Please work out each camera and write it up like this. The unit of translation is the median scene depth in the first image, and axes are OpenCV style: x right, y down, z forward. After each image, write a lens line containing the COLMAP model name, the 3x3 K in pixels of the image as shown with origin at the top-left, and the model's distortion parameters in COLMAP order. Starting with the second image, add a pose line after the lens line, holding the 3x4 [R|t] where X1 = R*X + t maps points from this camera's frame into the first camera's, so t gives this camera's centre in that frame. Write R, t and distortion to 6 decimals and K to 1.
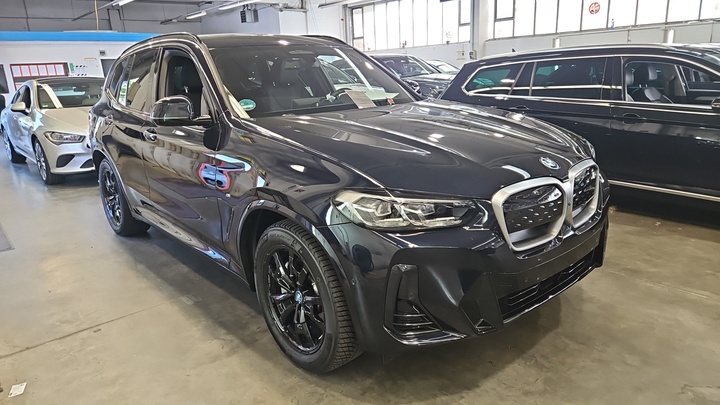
lens RADIAL K [[492.3, 0, 358.5], [0, 492.3, 203.5], [0, 0, 1]] dist [0.019625, -0.011299]
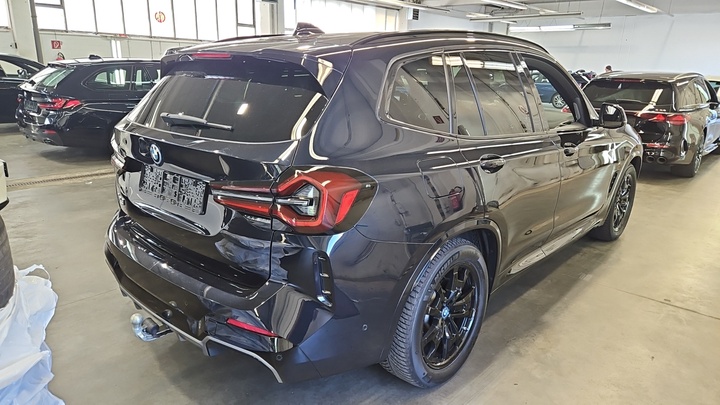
lens RADIAL K [[492.3, 0, 359.0], [0, 492.3, 202.2], [0, 0, 1]] dist [0.019625, -0.011299]
pose [[-0.133725, -0.233609, 0.963091, -1.362681], [0.226853, 0.938800, 0.259215, -0.405245], [-0.964705, 0.253144, -0.072546, 1.551565]]
